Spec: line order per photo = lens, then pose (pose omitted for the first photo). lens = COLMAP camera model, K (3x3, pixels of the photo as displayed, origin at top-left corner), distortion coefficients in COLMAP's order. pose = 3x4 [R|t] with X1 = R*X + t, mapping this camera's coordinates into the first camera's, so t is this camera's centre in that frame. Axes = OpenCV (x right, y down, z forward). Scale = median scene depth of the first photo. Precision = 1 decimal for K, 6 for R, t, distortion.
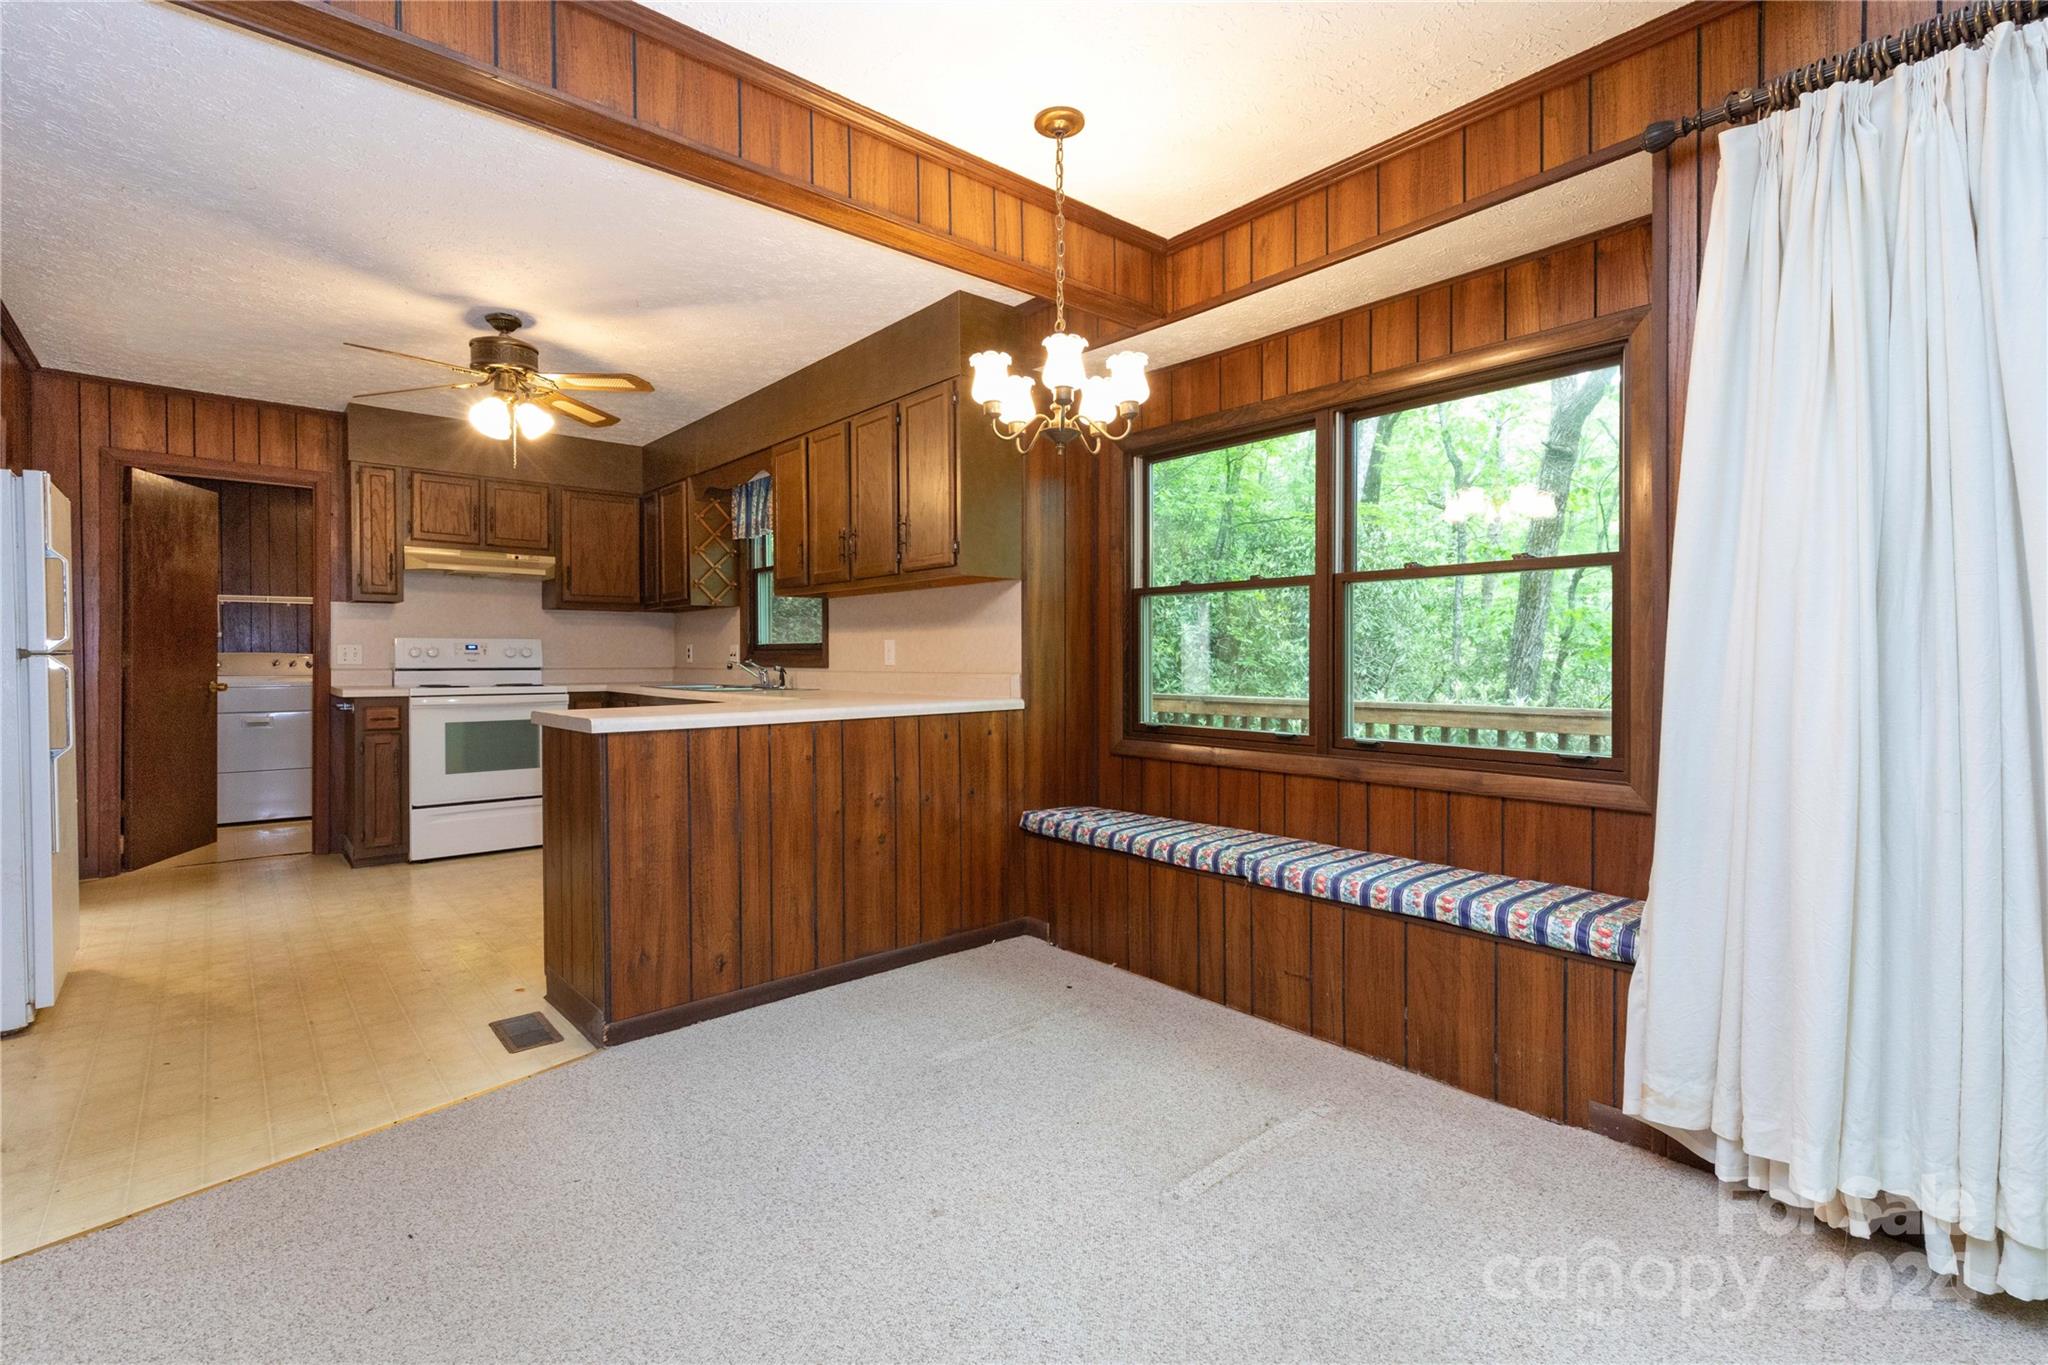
lens RADIAL K [[937.6, 0, 1024.3], [0, 937.6, 670.9], [0, 0, 1]] dist [0.005001, 0.000582]
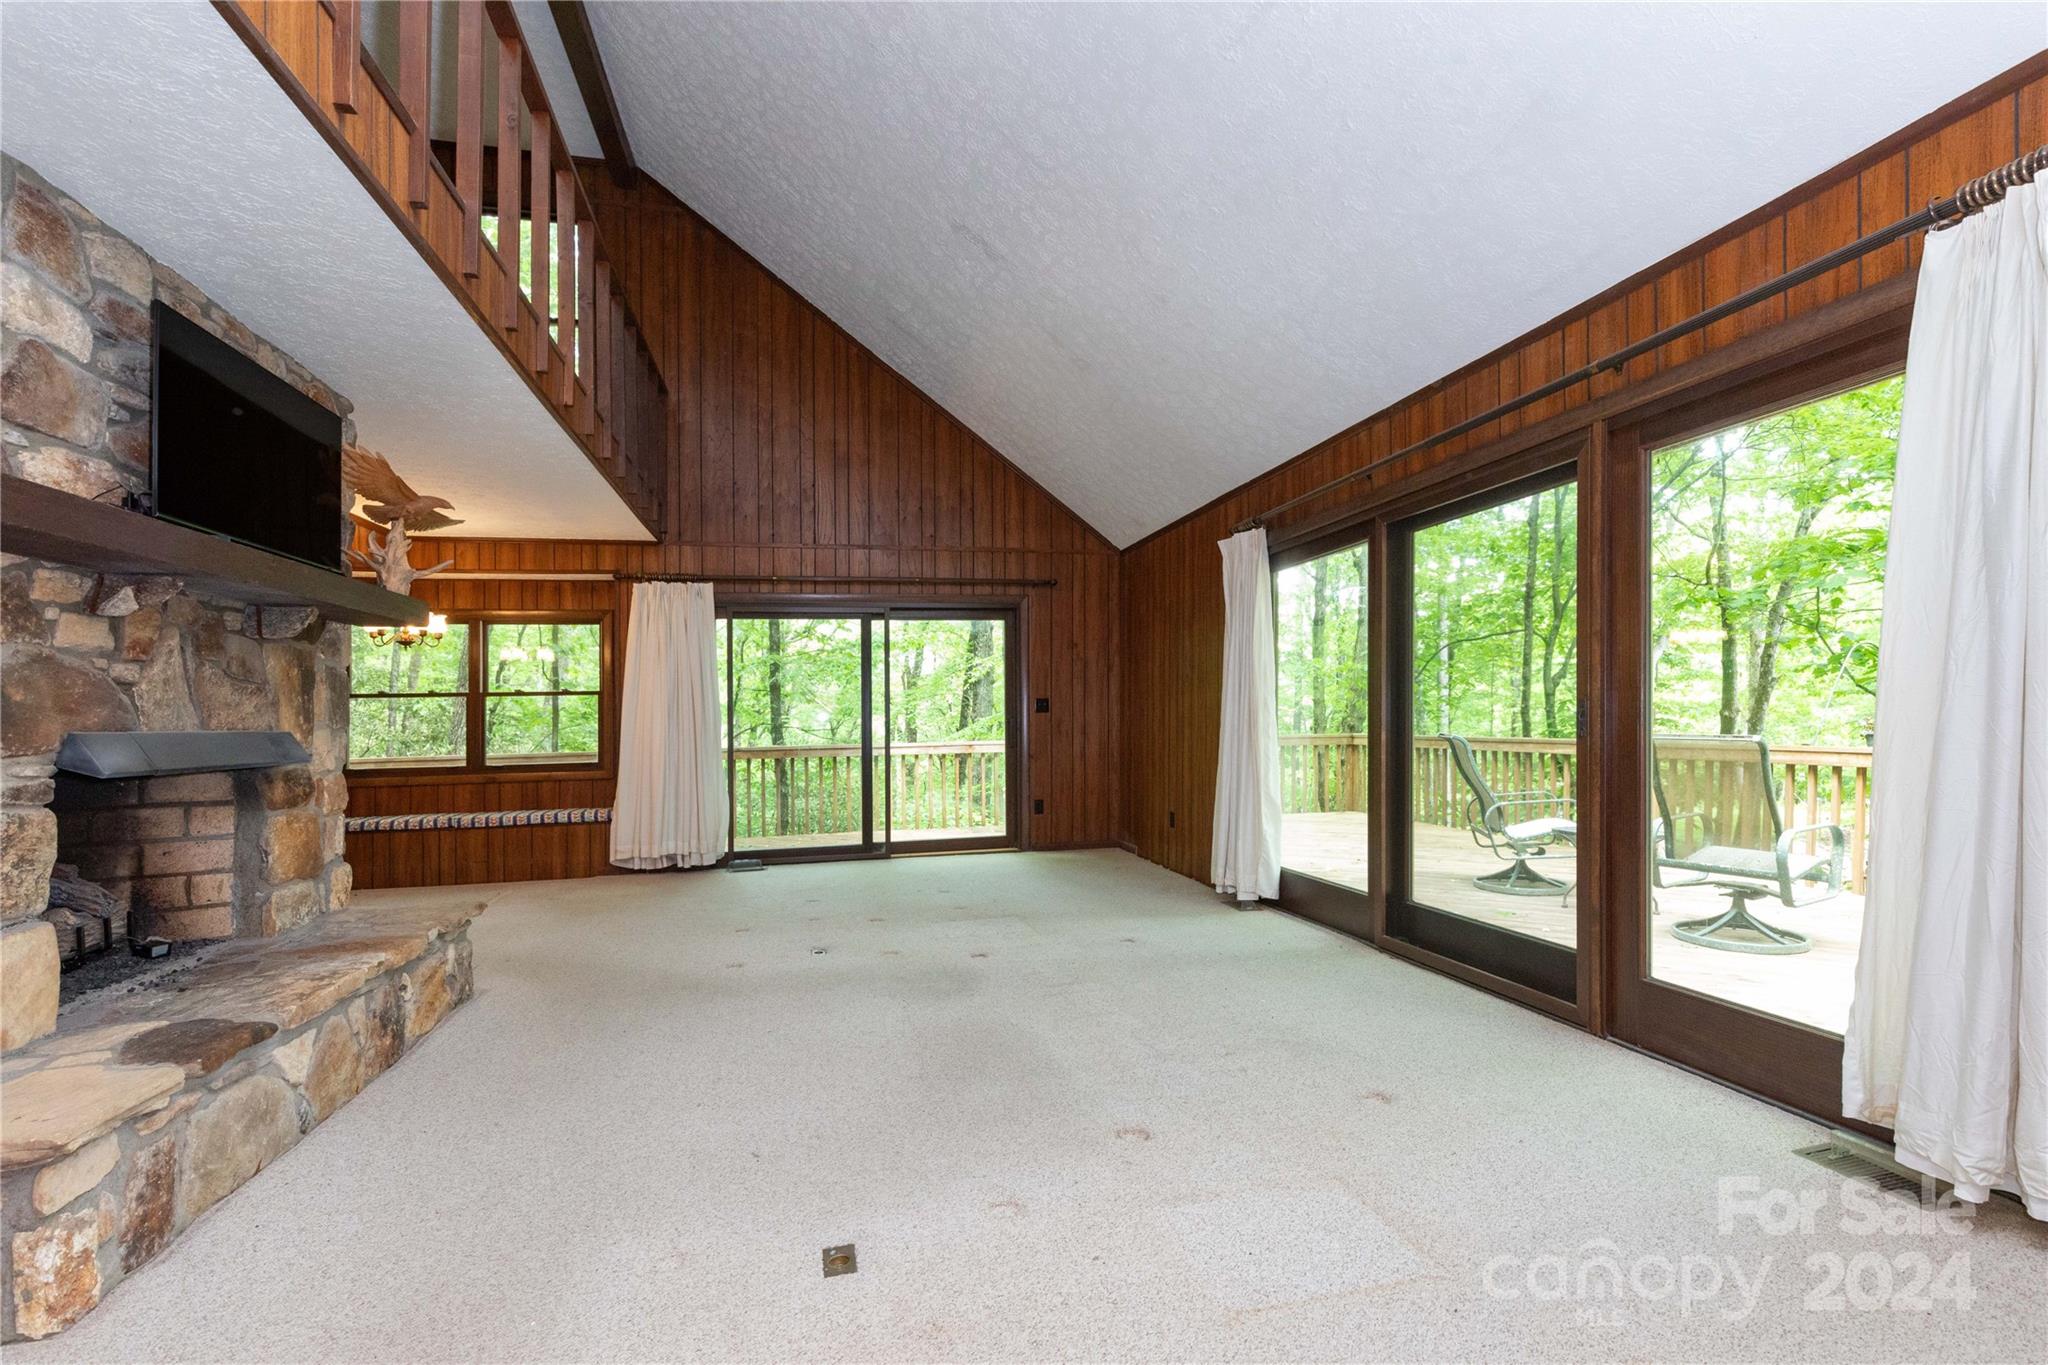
lens RADIAL K [[937.6, 0, 1023.8], [0, 937.6, 680.1], [0, 0, 1]] dist [0.005001, 0.000582]
pose [[0.477315, 0.036076, 0.877992, -1.396285], [0.016421, 0.998616, -0.049960, -0.001213], [-0.878579, 0.038264, 0.476062, -1.660394]]
